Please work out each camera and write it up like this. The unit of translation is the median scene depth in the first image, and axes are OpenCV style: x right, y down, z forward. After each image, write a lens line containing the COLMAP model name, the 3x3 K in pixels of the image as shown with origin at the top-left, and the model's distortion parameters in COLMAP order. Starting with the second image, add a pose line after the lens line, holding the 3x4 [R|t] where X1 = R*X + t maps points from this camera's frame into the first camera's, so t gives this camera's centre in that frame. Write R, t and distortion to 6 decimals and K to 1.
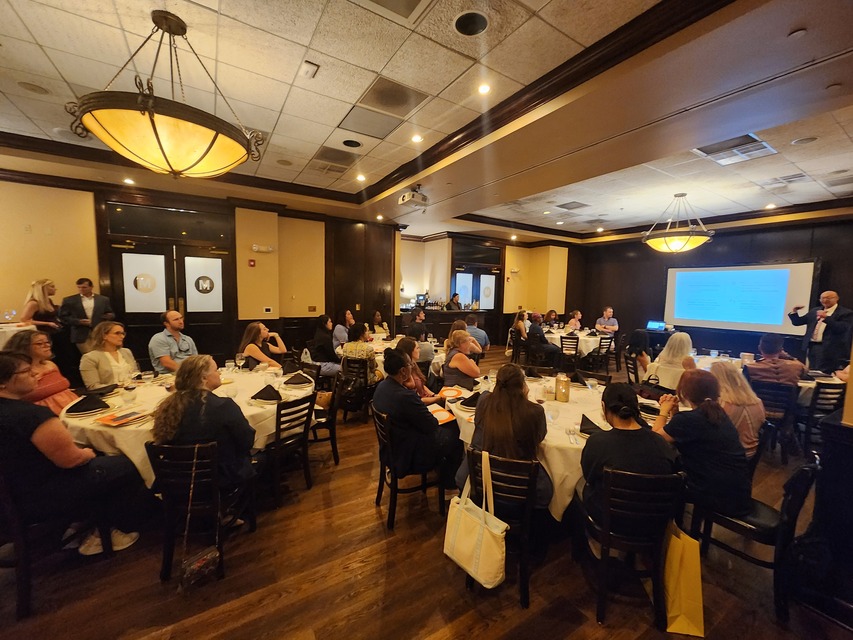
lens RADIAL K [[345.5, 0, 425.7], [0, 345.5, 323.6], [0, 0, 1]] dist [0.002330, -0.001703]
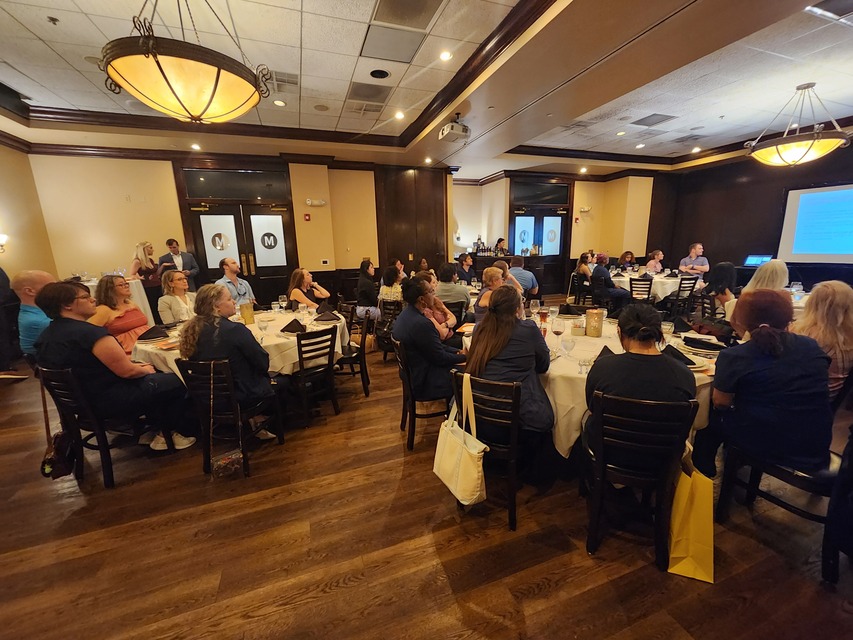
lens RADIAL K [[345.5, 0, 424.7], [0, 345.5, 323.2], [0, 0, 1]] dist [0.002330, -0.001703]
pose [[0.976507, -0.004609, -0.215434, 0.084863], [0.030746, 0.992522, 0.118129, 0.037430], [0.213279, -0.121978, 0.969347, 0.021636]]
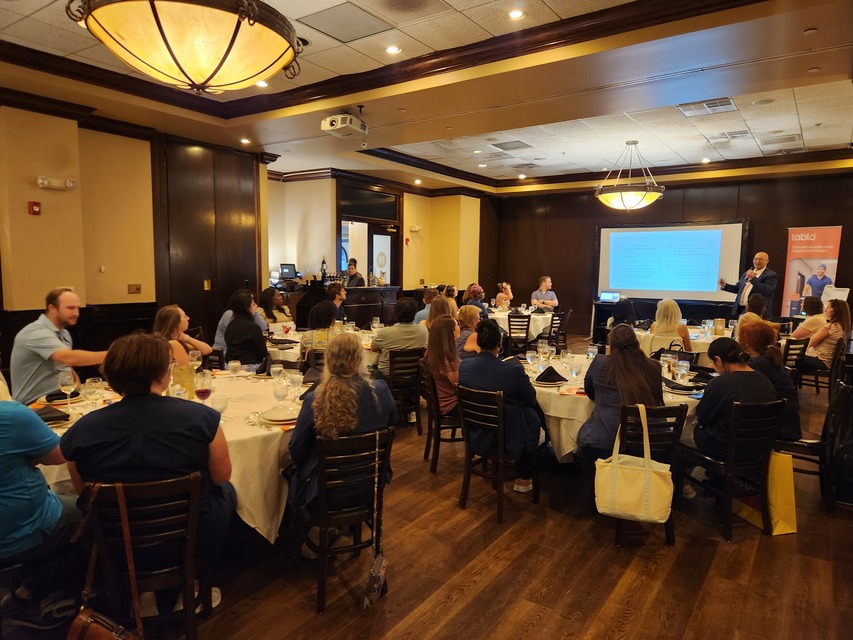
lens RADIAL K [[561.0, 0, 417.8], [0, 561.0, 323.7], [0, 0, 1]] dist [0.051004, -0.021994]
pose [[0.921671, -0.052109, 0.384458, -0.354385], [0.045116, 0.998612, 0.027193, 0.015647], [-0.385341, -0.007718, 0.922742, -0.106327]]
